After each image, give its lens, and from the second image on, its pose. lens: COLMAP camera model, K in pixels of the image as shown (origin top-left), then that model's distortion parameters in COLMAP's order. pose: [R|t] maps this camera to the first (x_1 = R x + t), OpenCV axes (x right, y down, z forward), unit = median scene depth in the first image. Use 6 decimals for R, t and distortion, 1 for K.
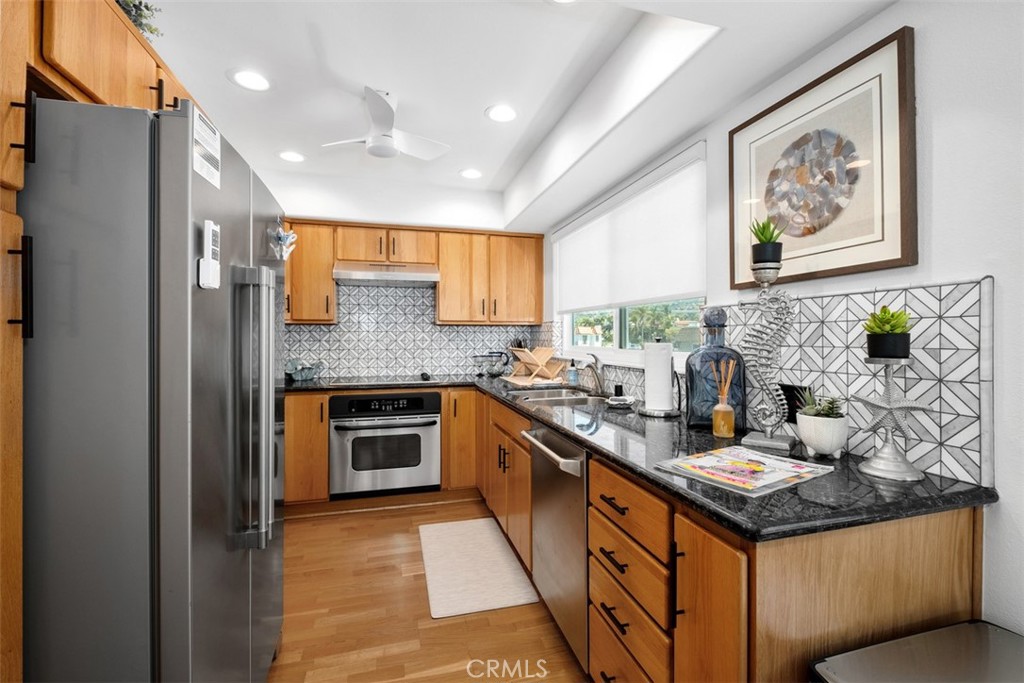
lens RADIAL K [[439.6, 0, 511.3], [0, 439.6, 335.8], [0, 0, 1]] dist [-0.000803, -0.002389]
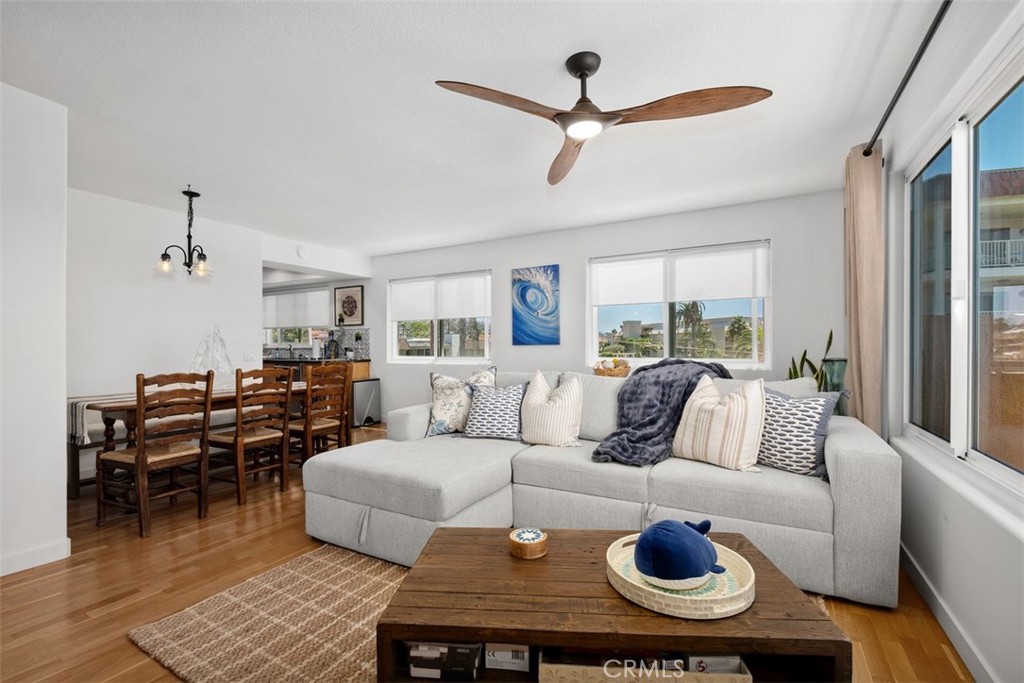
lens RADIAL K [[439.6, 0, 510.7], [0, 439.6, 339.7], [0, 0, 1]] dist [-0.000803, -0.002389]
pose [[0.709327, 0.004835, 0.704863, -0.651979], [-0.008806, 0.999959, 0.002002, 0.002750], [-0.704825, -0.007627, 0.709341, -1.621535]]
